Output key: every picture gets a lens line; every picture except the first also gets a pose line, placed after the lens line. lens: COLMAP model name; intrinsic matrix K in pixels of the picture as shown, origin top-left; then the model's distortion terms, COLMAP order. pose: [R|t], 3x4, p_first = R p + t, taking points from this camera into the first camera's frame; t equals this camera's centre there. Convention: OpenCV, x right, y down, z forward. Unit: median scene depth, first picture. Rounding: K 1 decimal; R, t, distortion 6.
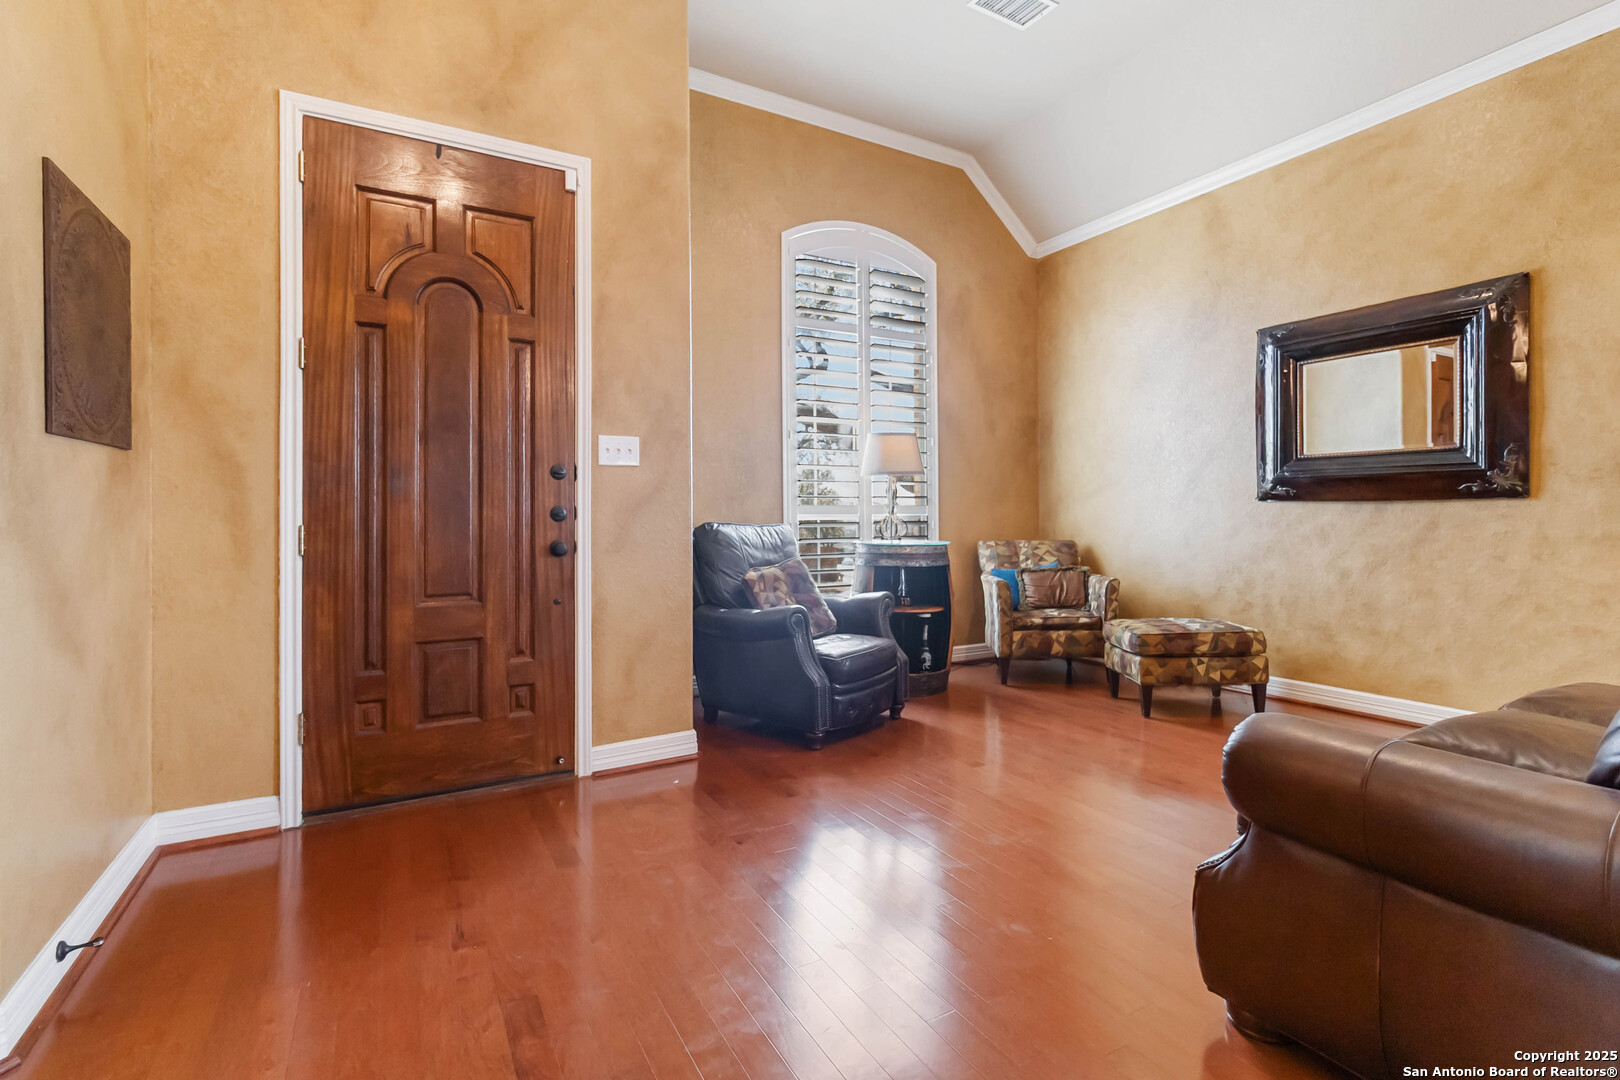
lens RADIAL K [[762.2, 0, 813.8], [0, 762.2, 508.1], [0, 0, 1]] dist [0.003523, 0.001472]
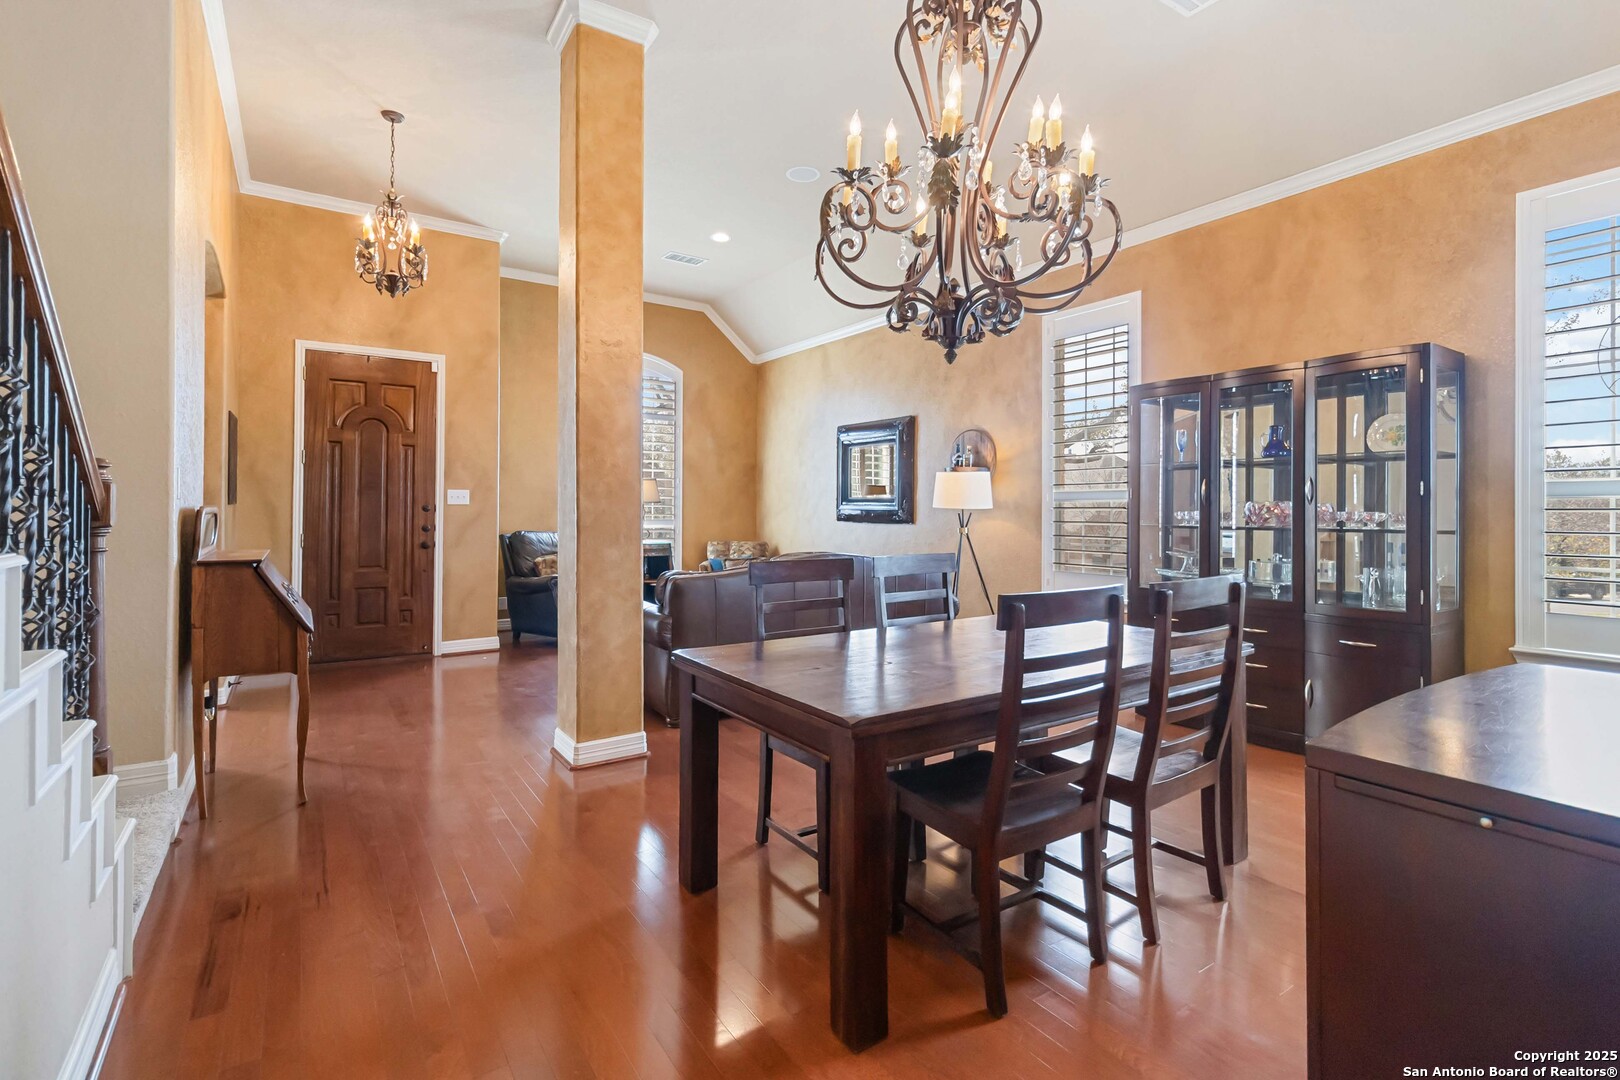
lens RADIAL K [[766.7, 0, 810.0], [0, 766.7, 503.4], [0, 0, 1]] dist [0.007021, 0.001995]
pose [[0.996618, 0.014075, 0.080963, 0.531453], [-0.014157, 0.999900, 0.000434, -0.075296], [-0.080949, -0.001579, 0.996717, -1.157476]]
